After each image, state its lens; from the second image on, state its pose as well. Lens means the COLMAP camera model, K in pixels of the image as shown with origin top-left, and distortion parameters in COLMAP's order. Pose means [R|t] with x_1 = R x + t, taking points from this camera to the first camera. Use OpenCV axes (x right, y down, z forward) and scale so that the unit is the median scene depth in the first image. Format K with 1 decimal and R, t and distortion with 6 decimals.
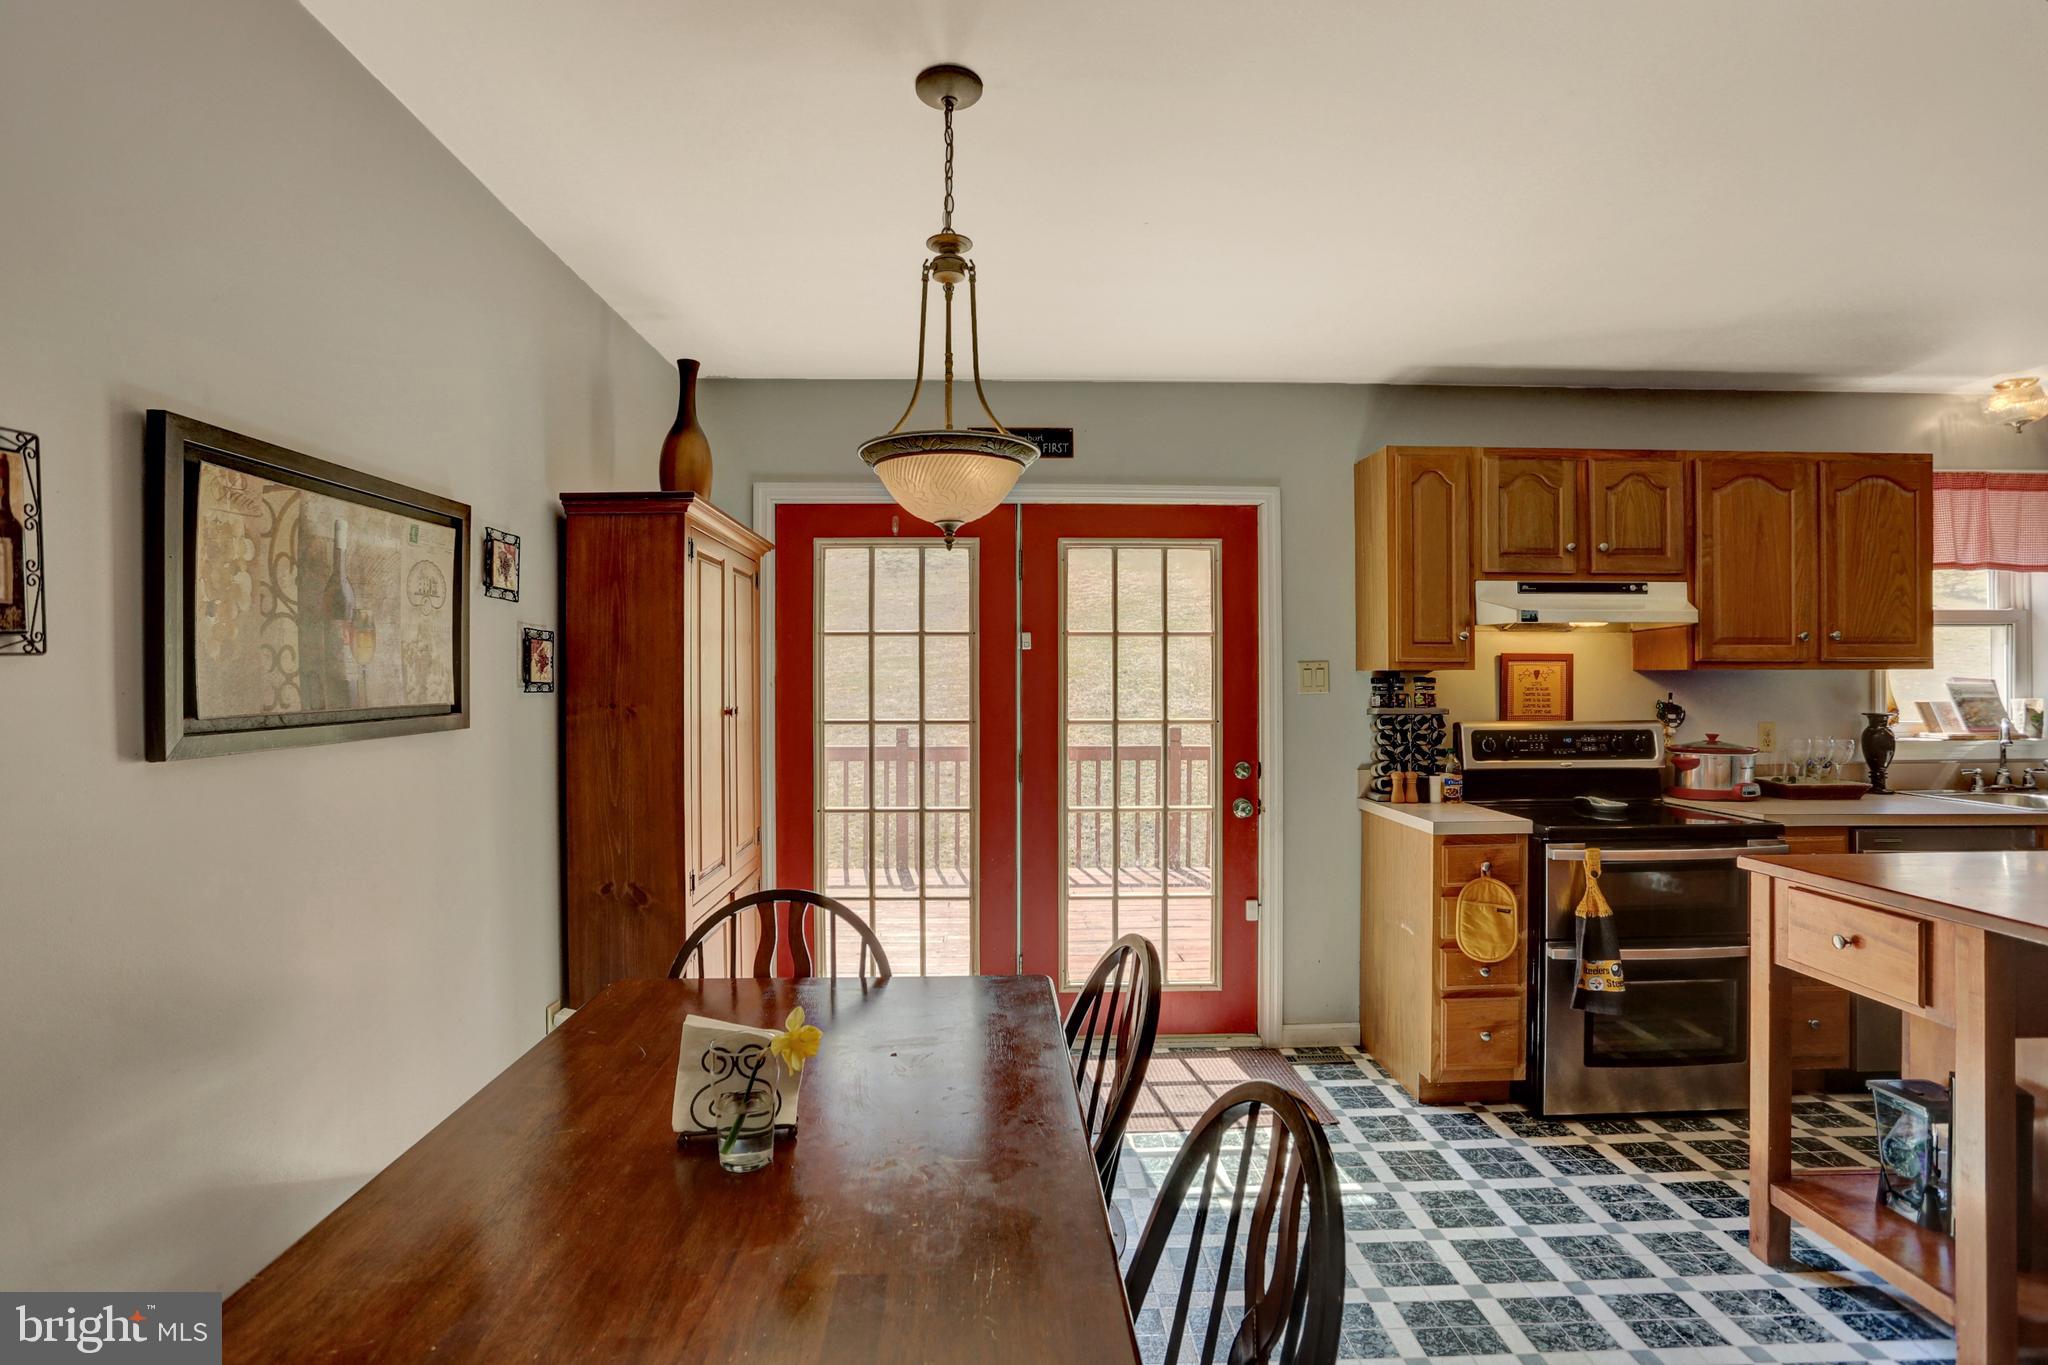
lens RADIAL K [[1009.3, 0, 1002.1], [0, 1009.3, 674.3], [0, 0, 1]] dist [-0.071077, 0.030300]
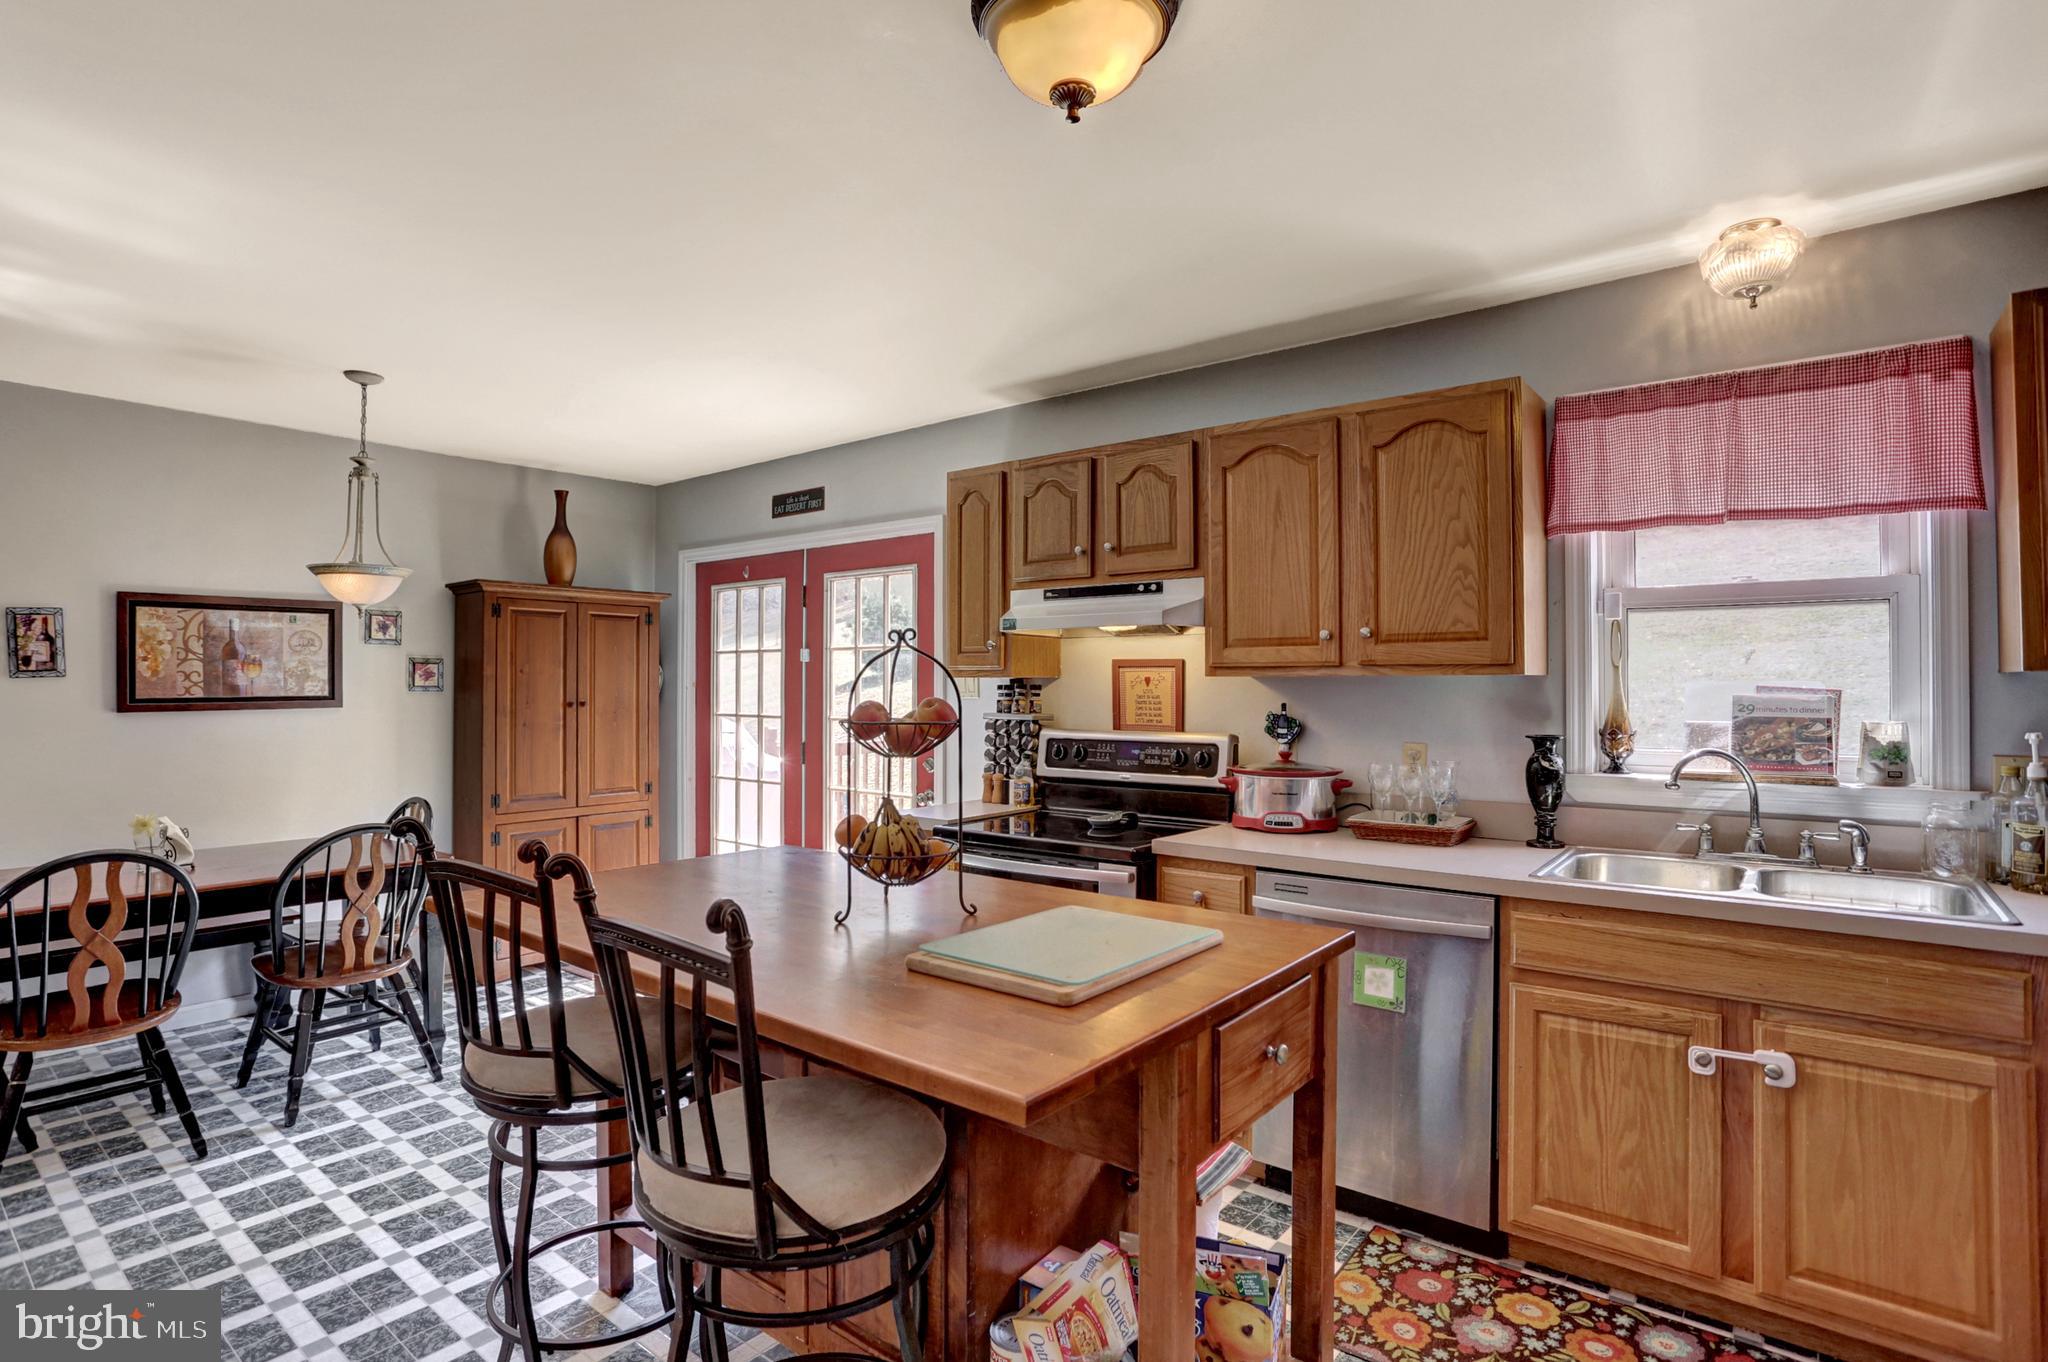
lens RADIAL K [[1048.8, 0, 1014.7], [0, 1048.8, 671.3], [0, 0, 1]] dist [-0.078576, 0.041225]
pose [[0.755890, -0.006057, -0.654670, 1.185949], [0.001540, 0.999971, -0.007473, -0.002499], [0.654697, 0.004640, 0.755877, 0.178434]]
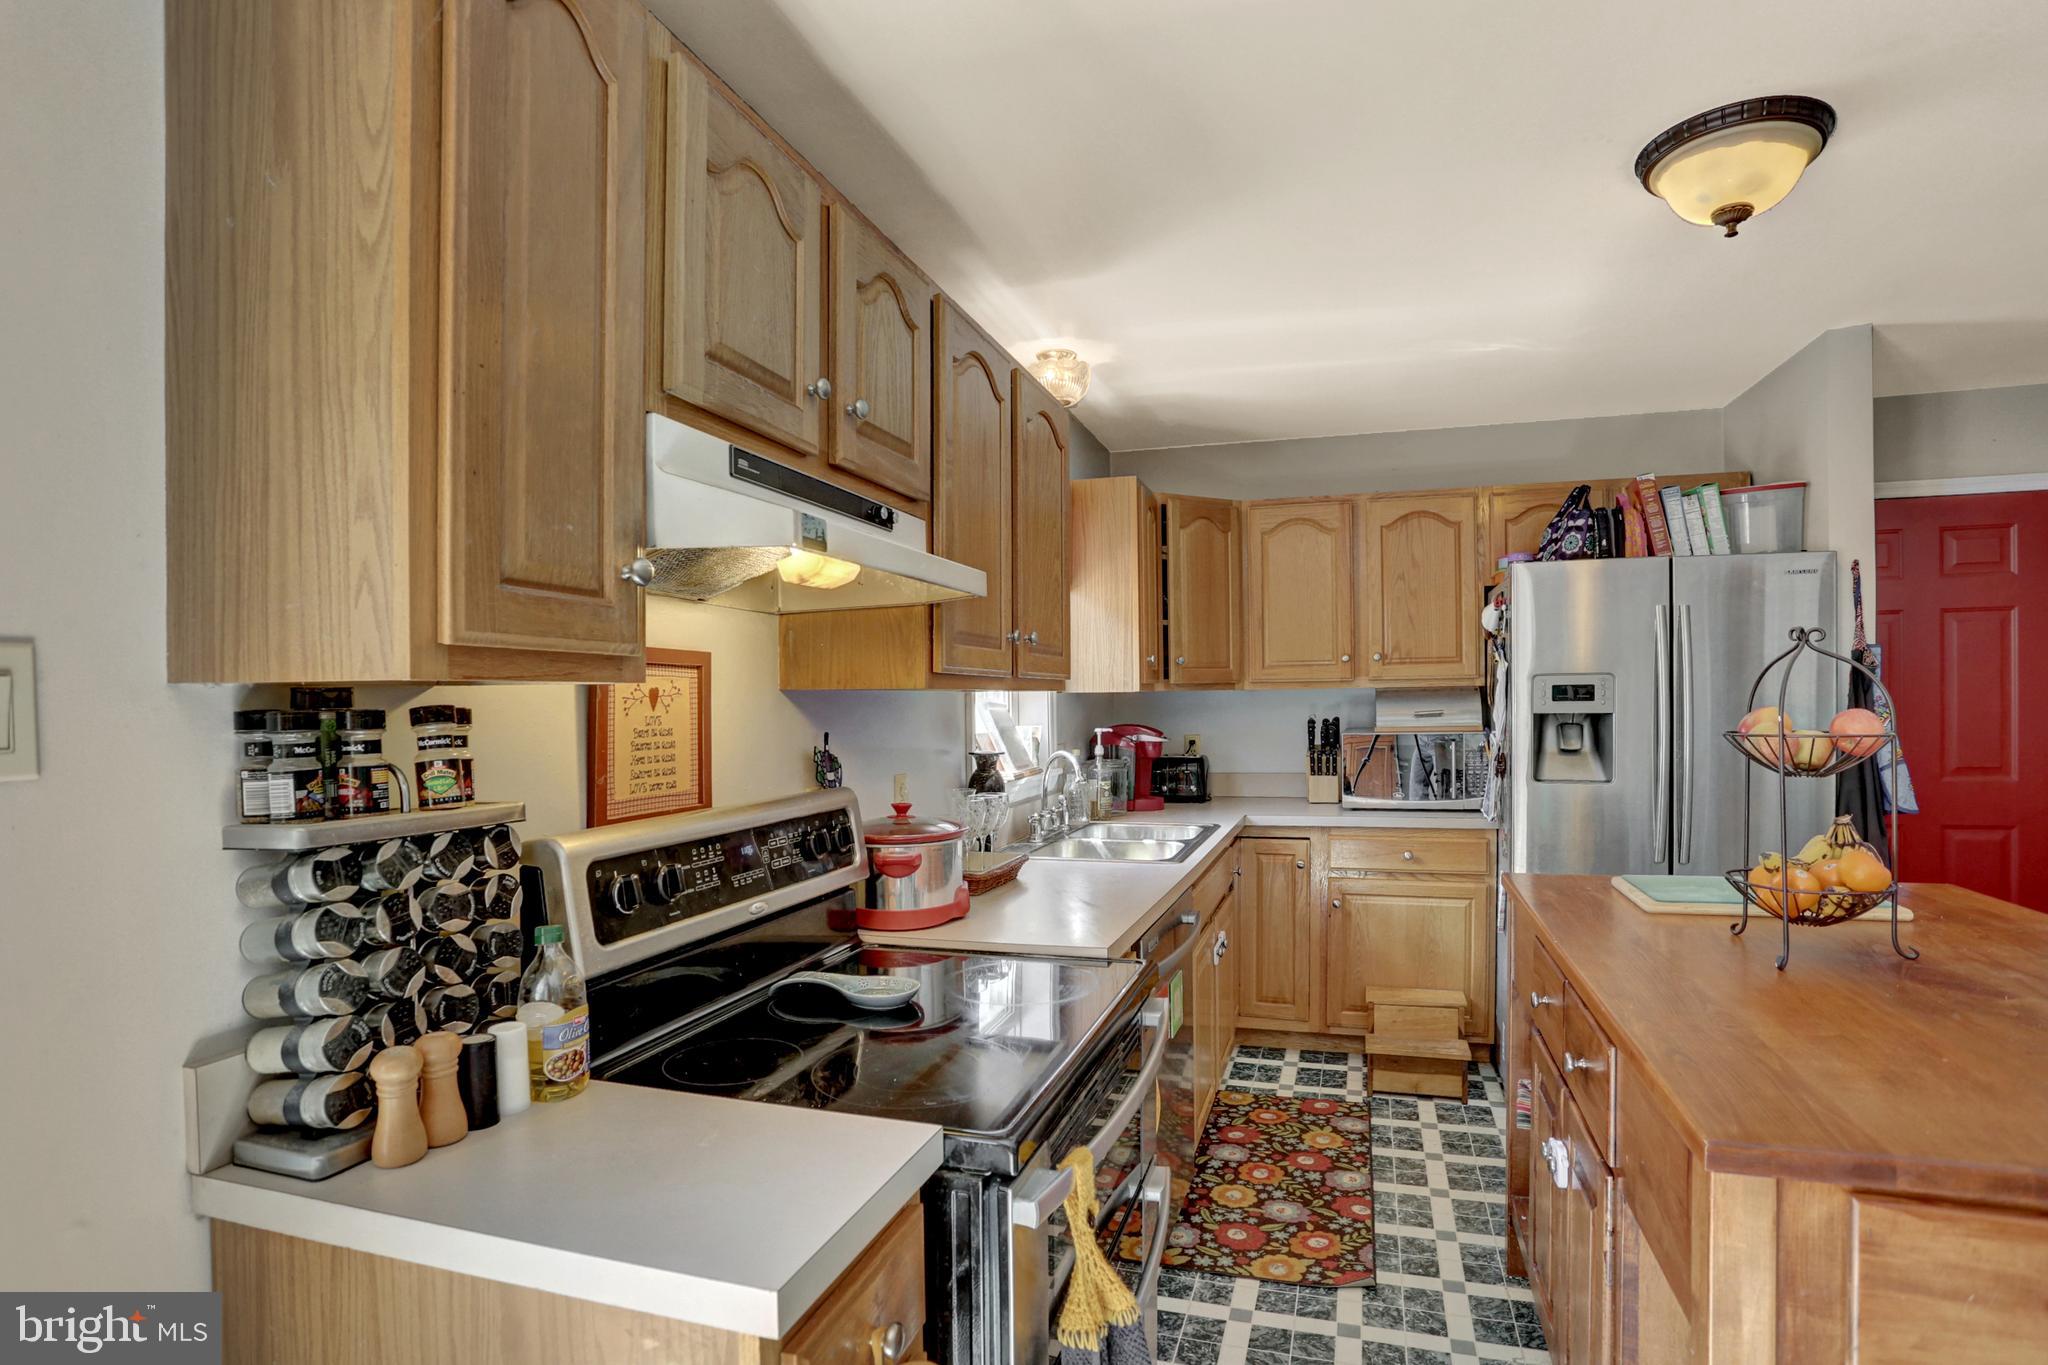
lens RADIAL K [[1035.5, 0, 1065.0], [0, 1035.5, 712.8], [0, 0, 1]] dist [-0.039646, 0.000459]
pose [[0.297793, -0.013111, 0.954540, 0.190972], [0.004939, 0.999913, 0.012193, 0.001951], [-0.954618, 0.001084, 0.297832, 0.763894]]
